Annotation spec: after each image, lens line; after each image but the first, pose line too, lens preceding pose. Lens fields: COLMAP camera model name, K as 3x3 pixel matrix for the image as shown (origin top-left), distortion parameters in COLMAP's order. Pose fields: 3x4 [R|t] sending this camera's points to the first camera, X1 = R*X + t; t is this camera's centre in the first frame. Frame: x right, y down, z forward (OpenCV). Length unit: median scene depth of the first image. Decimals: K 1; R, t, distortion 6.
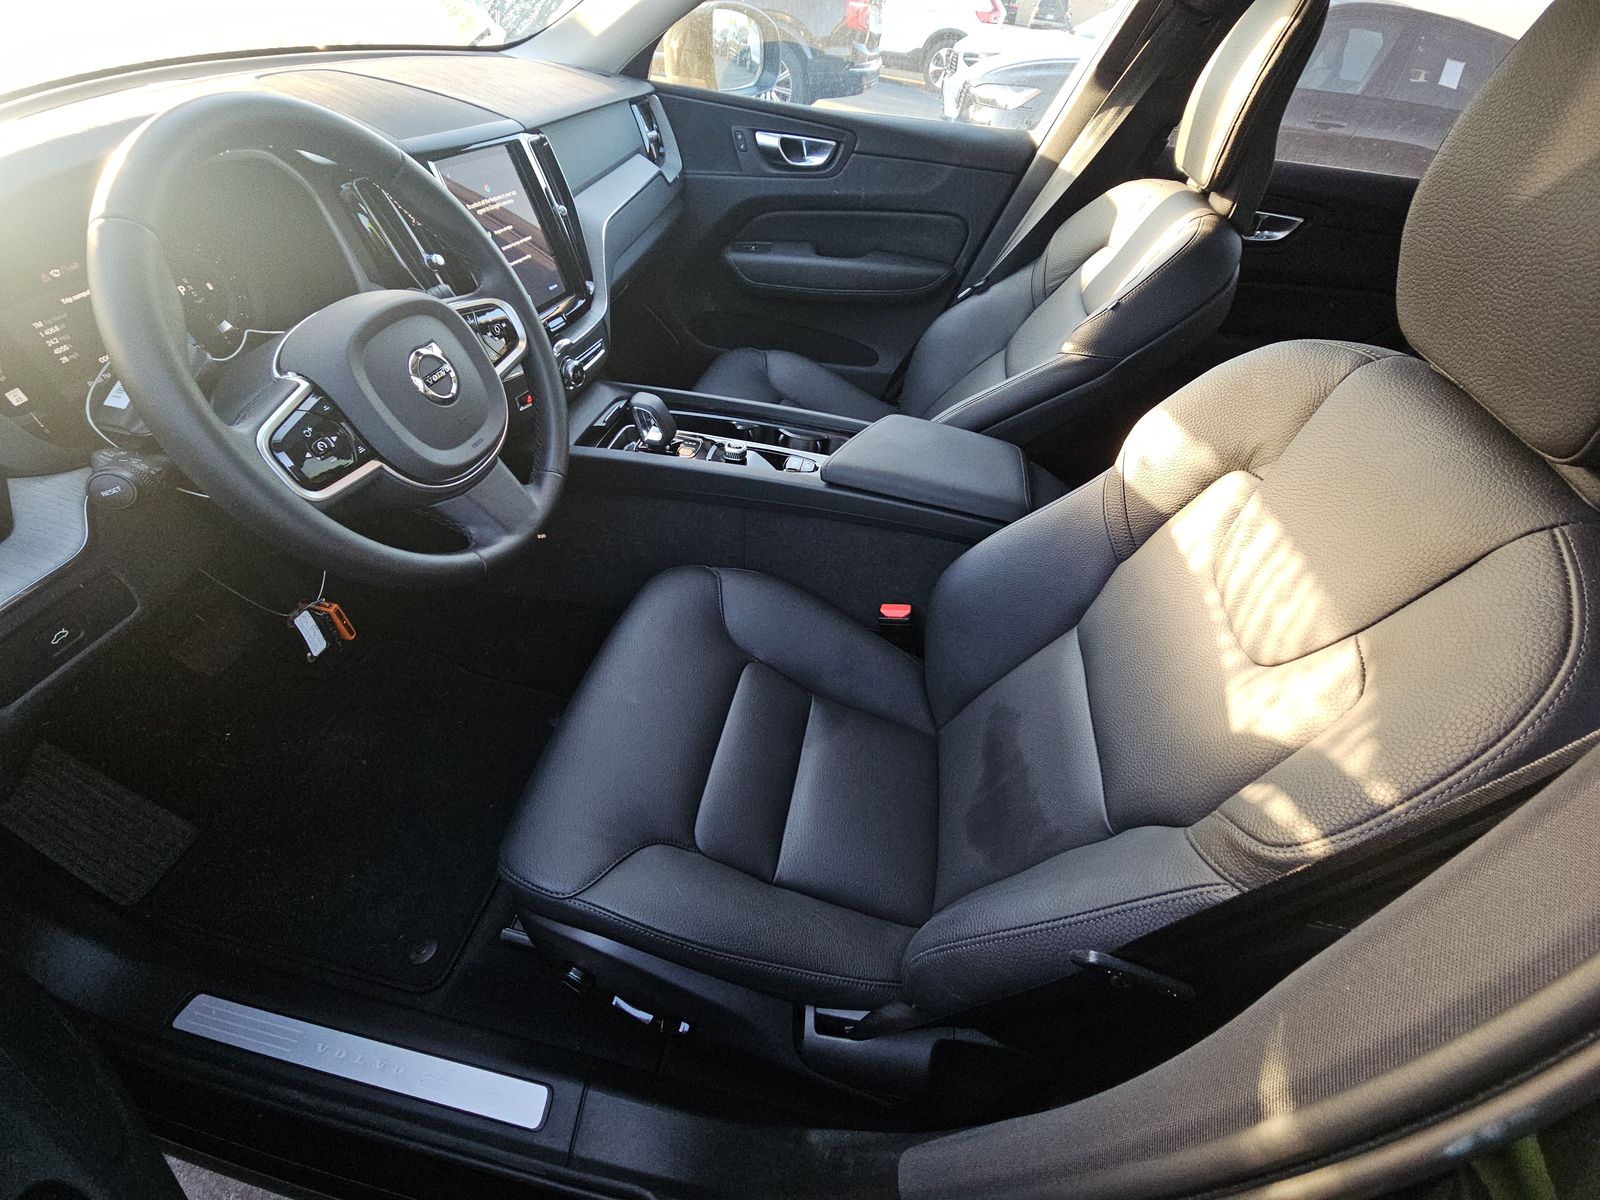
lens RADIAL K [[666.9, 0, 789.6], [0, 666.9, 604.1], [0, 0, 1]] dist [0.007559, -0.000236]
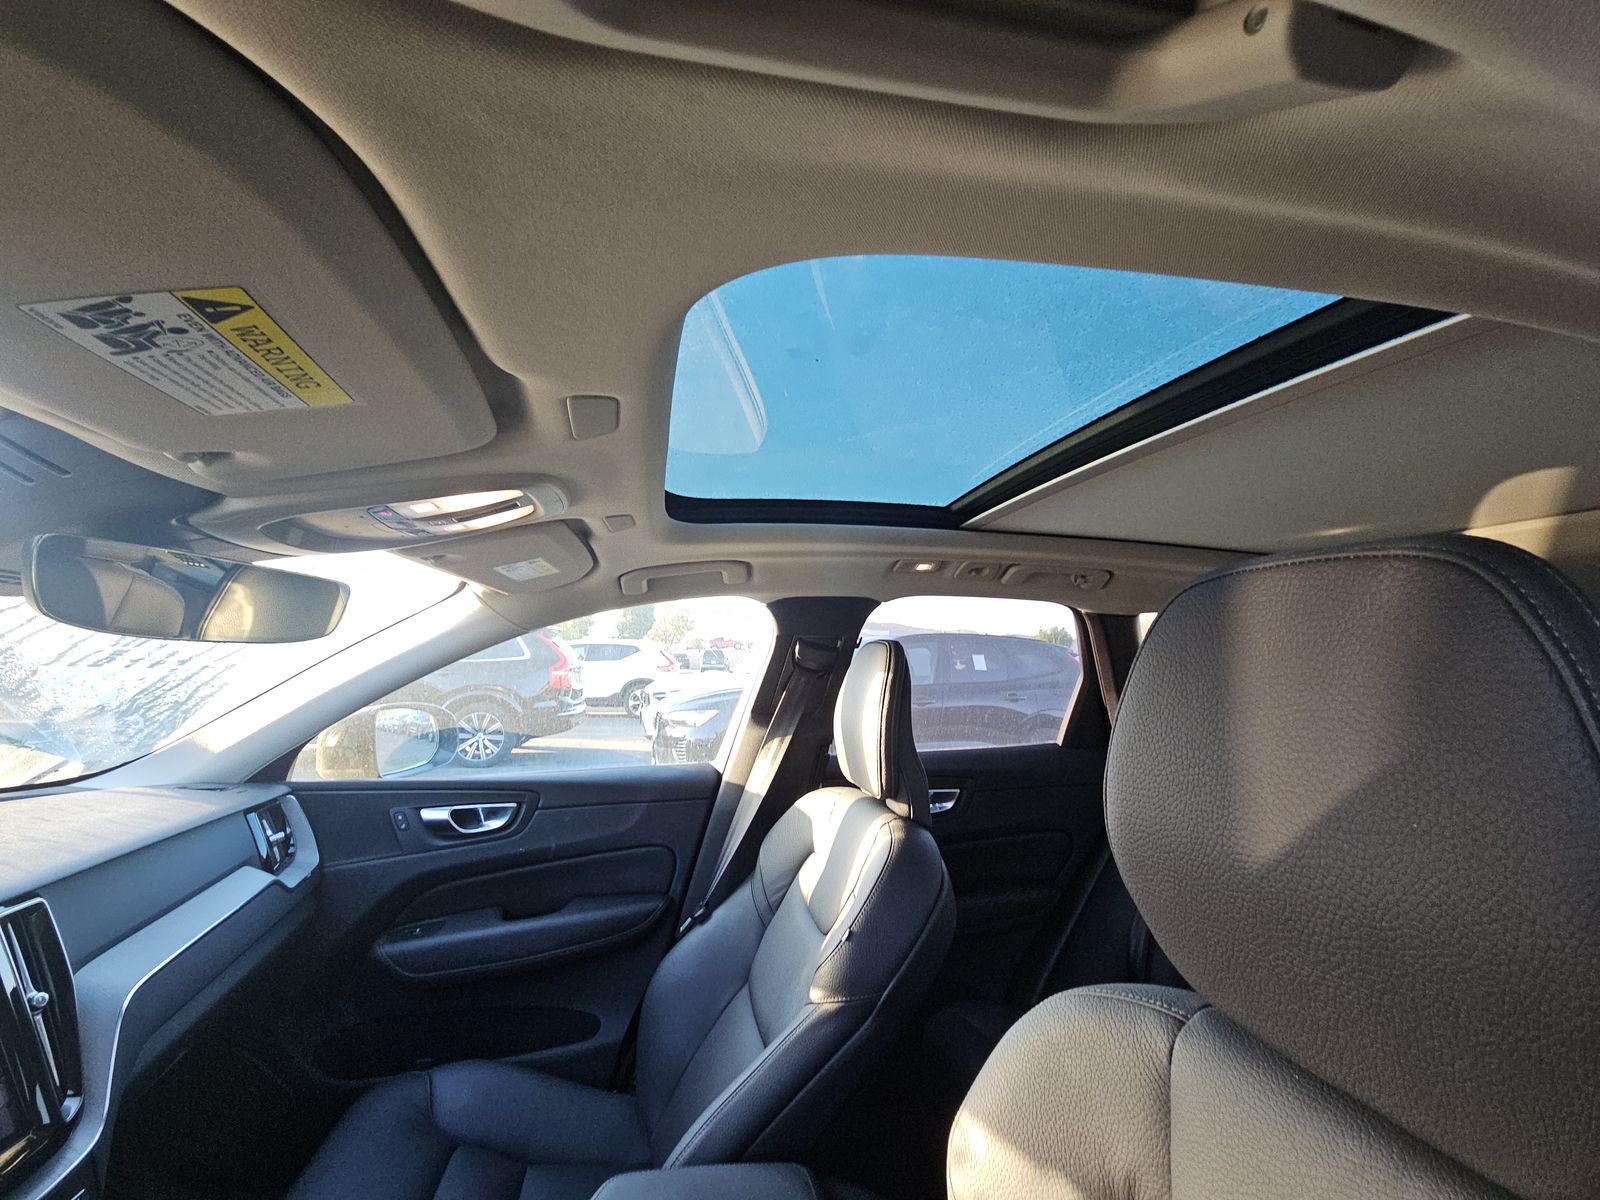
lens RADIAL K [[666.9, 0, 789.6], [0, 666.9, 604.1], [0, 0, 1]] dist [0.007559, -0.000236]
pose [[0.917788, -0.061231, 0.392322, 0.069633], [0.326998, 0.677048, -0.659301, -0.130421], [-0.225251, 0.733387, 0.641409, 0.098850]]
